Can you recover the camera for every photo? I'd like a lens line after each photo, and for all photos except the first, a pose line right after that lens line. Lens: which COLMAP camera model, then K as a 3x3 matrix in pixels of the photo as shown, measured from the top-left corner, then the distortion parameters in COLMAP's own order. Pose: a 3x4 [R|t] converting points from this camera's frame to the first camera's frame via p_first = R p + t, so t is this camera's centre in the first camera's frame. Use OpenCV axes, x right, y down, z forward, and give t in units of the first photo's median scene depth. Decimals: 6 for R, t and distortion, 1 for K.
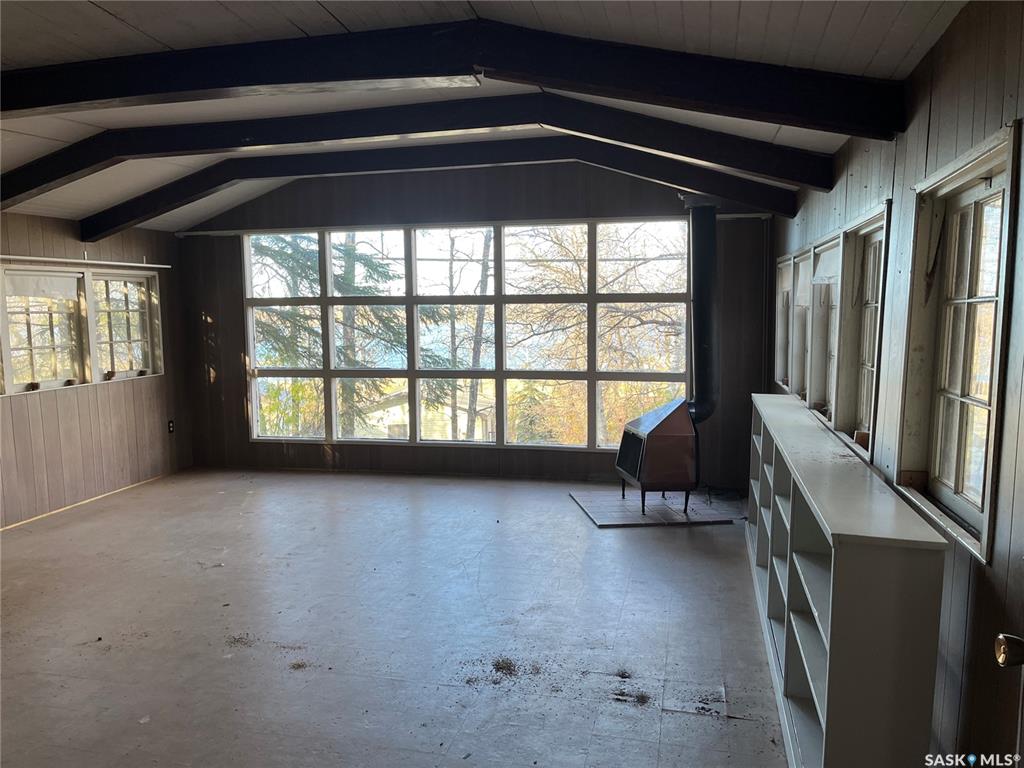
lens RADIAL K [[776.5, 0, 519.2], [0, 776.5, 378.3], [0, 0, 1]] dist [0.060771, -0.007729]
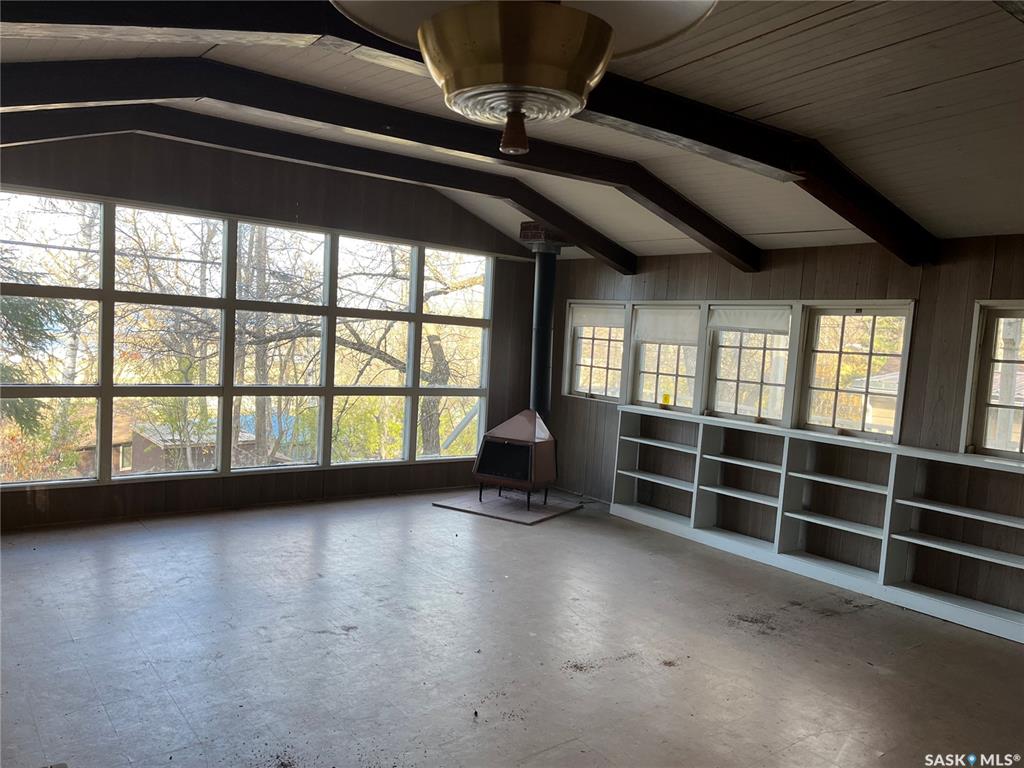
lens RADIAL K [[776.5, 0, 512.6], [0, 776.5, 391.7], [0, 0, 1]] dist [0.060771, -0.007729]
pose [[0.629476, -0.011934, 0.776928, -0.652712], [0.000595, 0.999889, 0.014877, -0.018974], [-0.777020, -0.008903, 0.629413, 0.241605]]
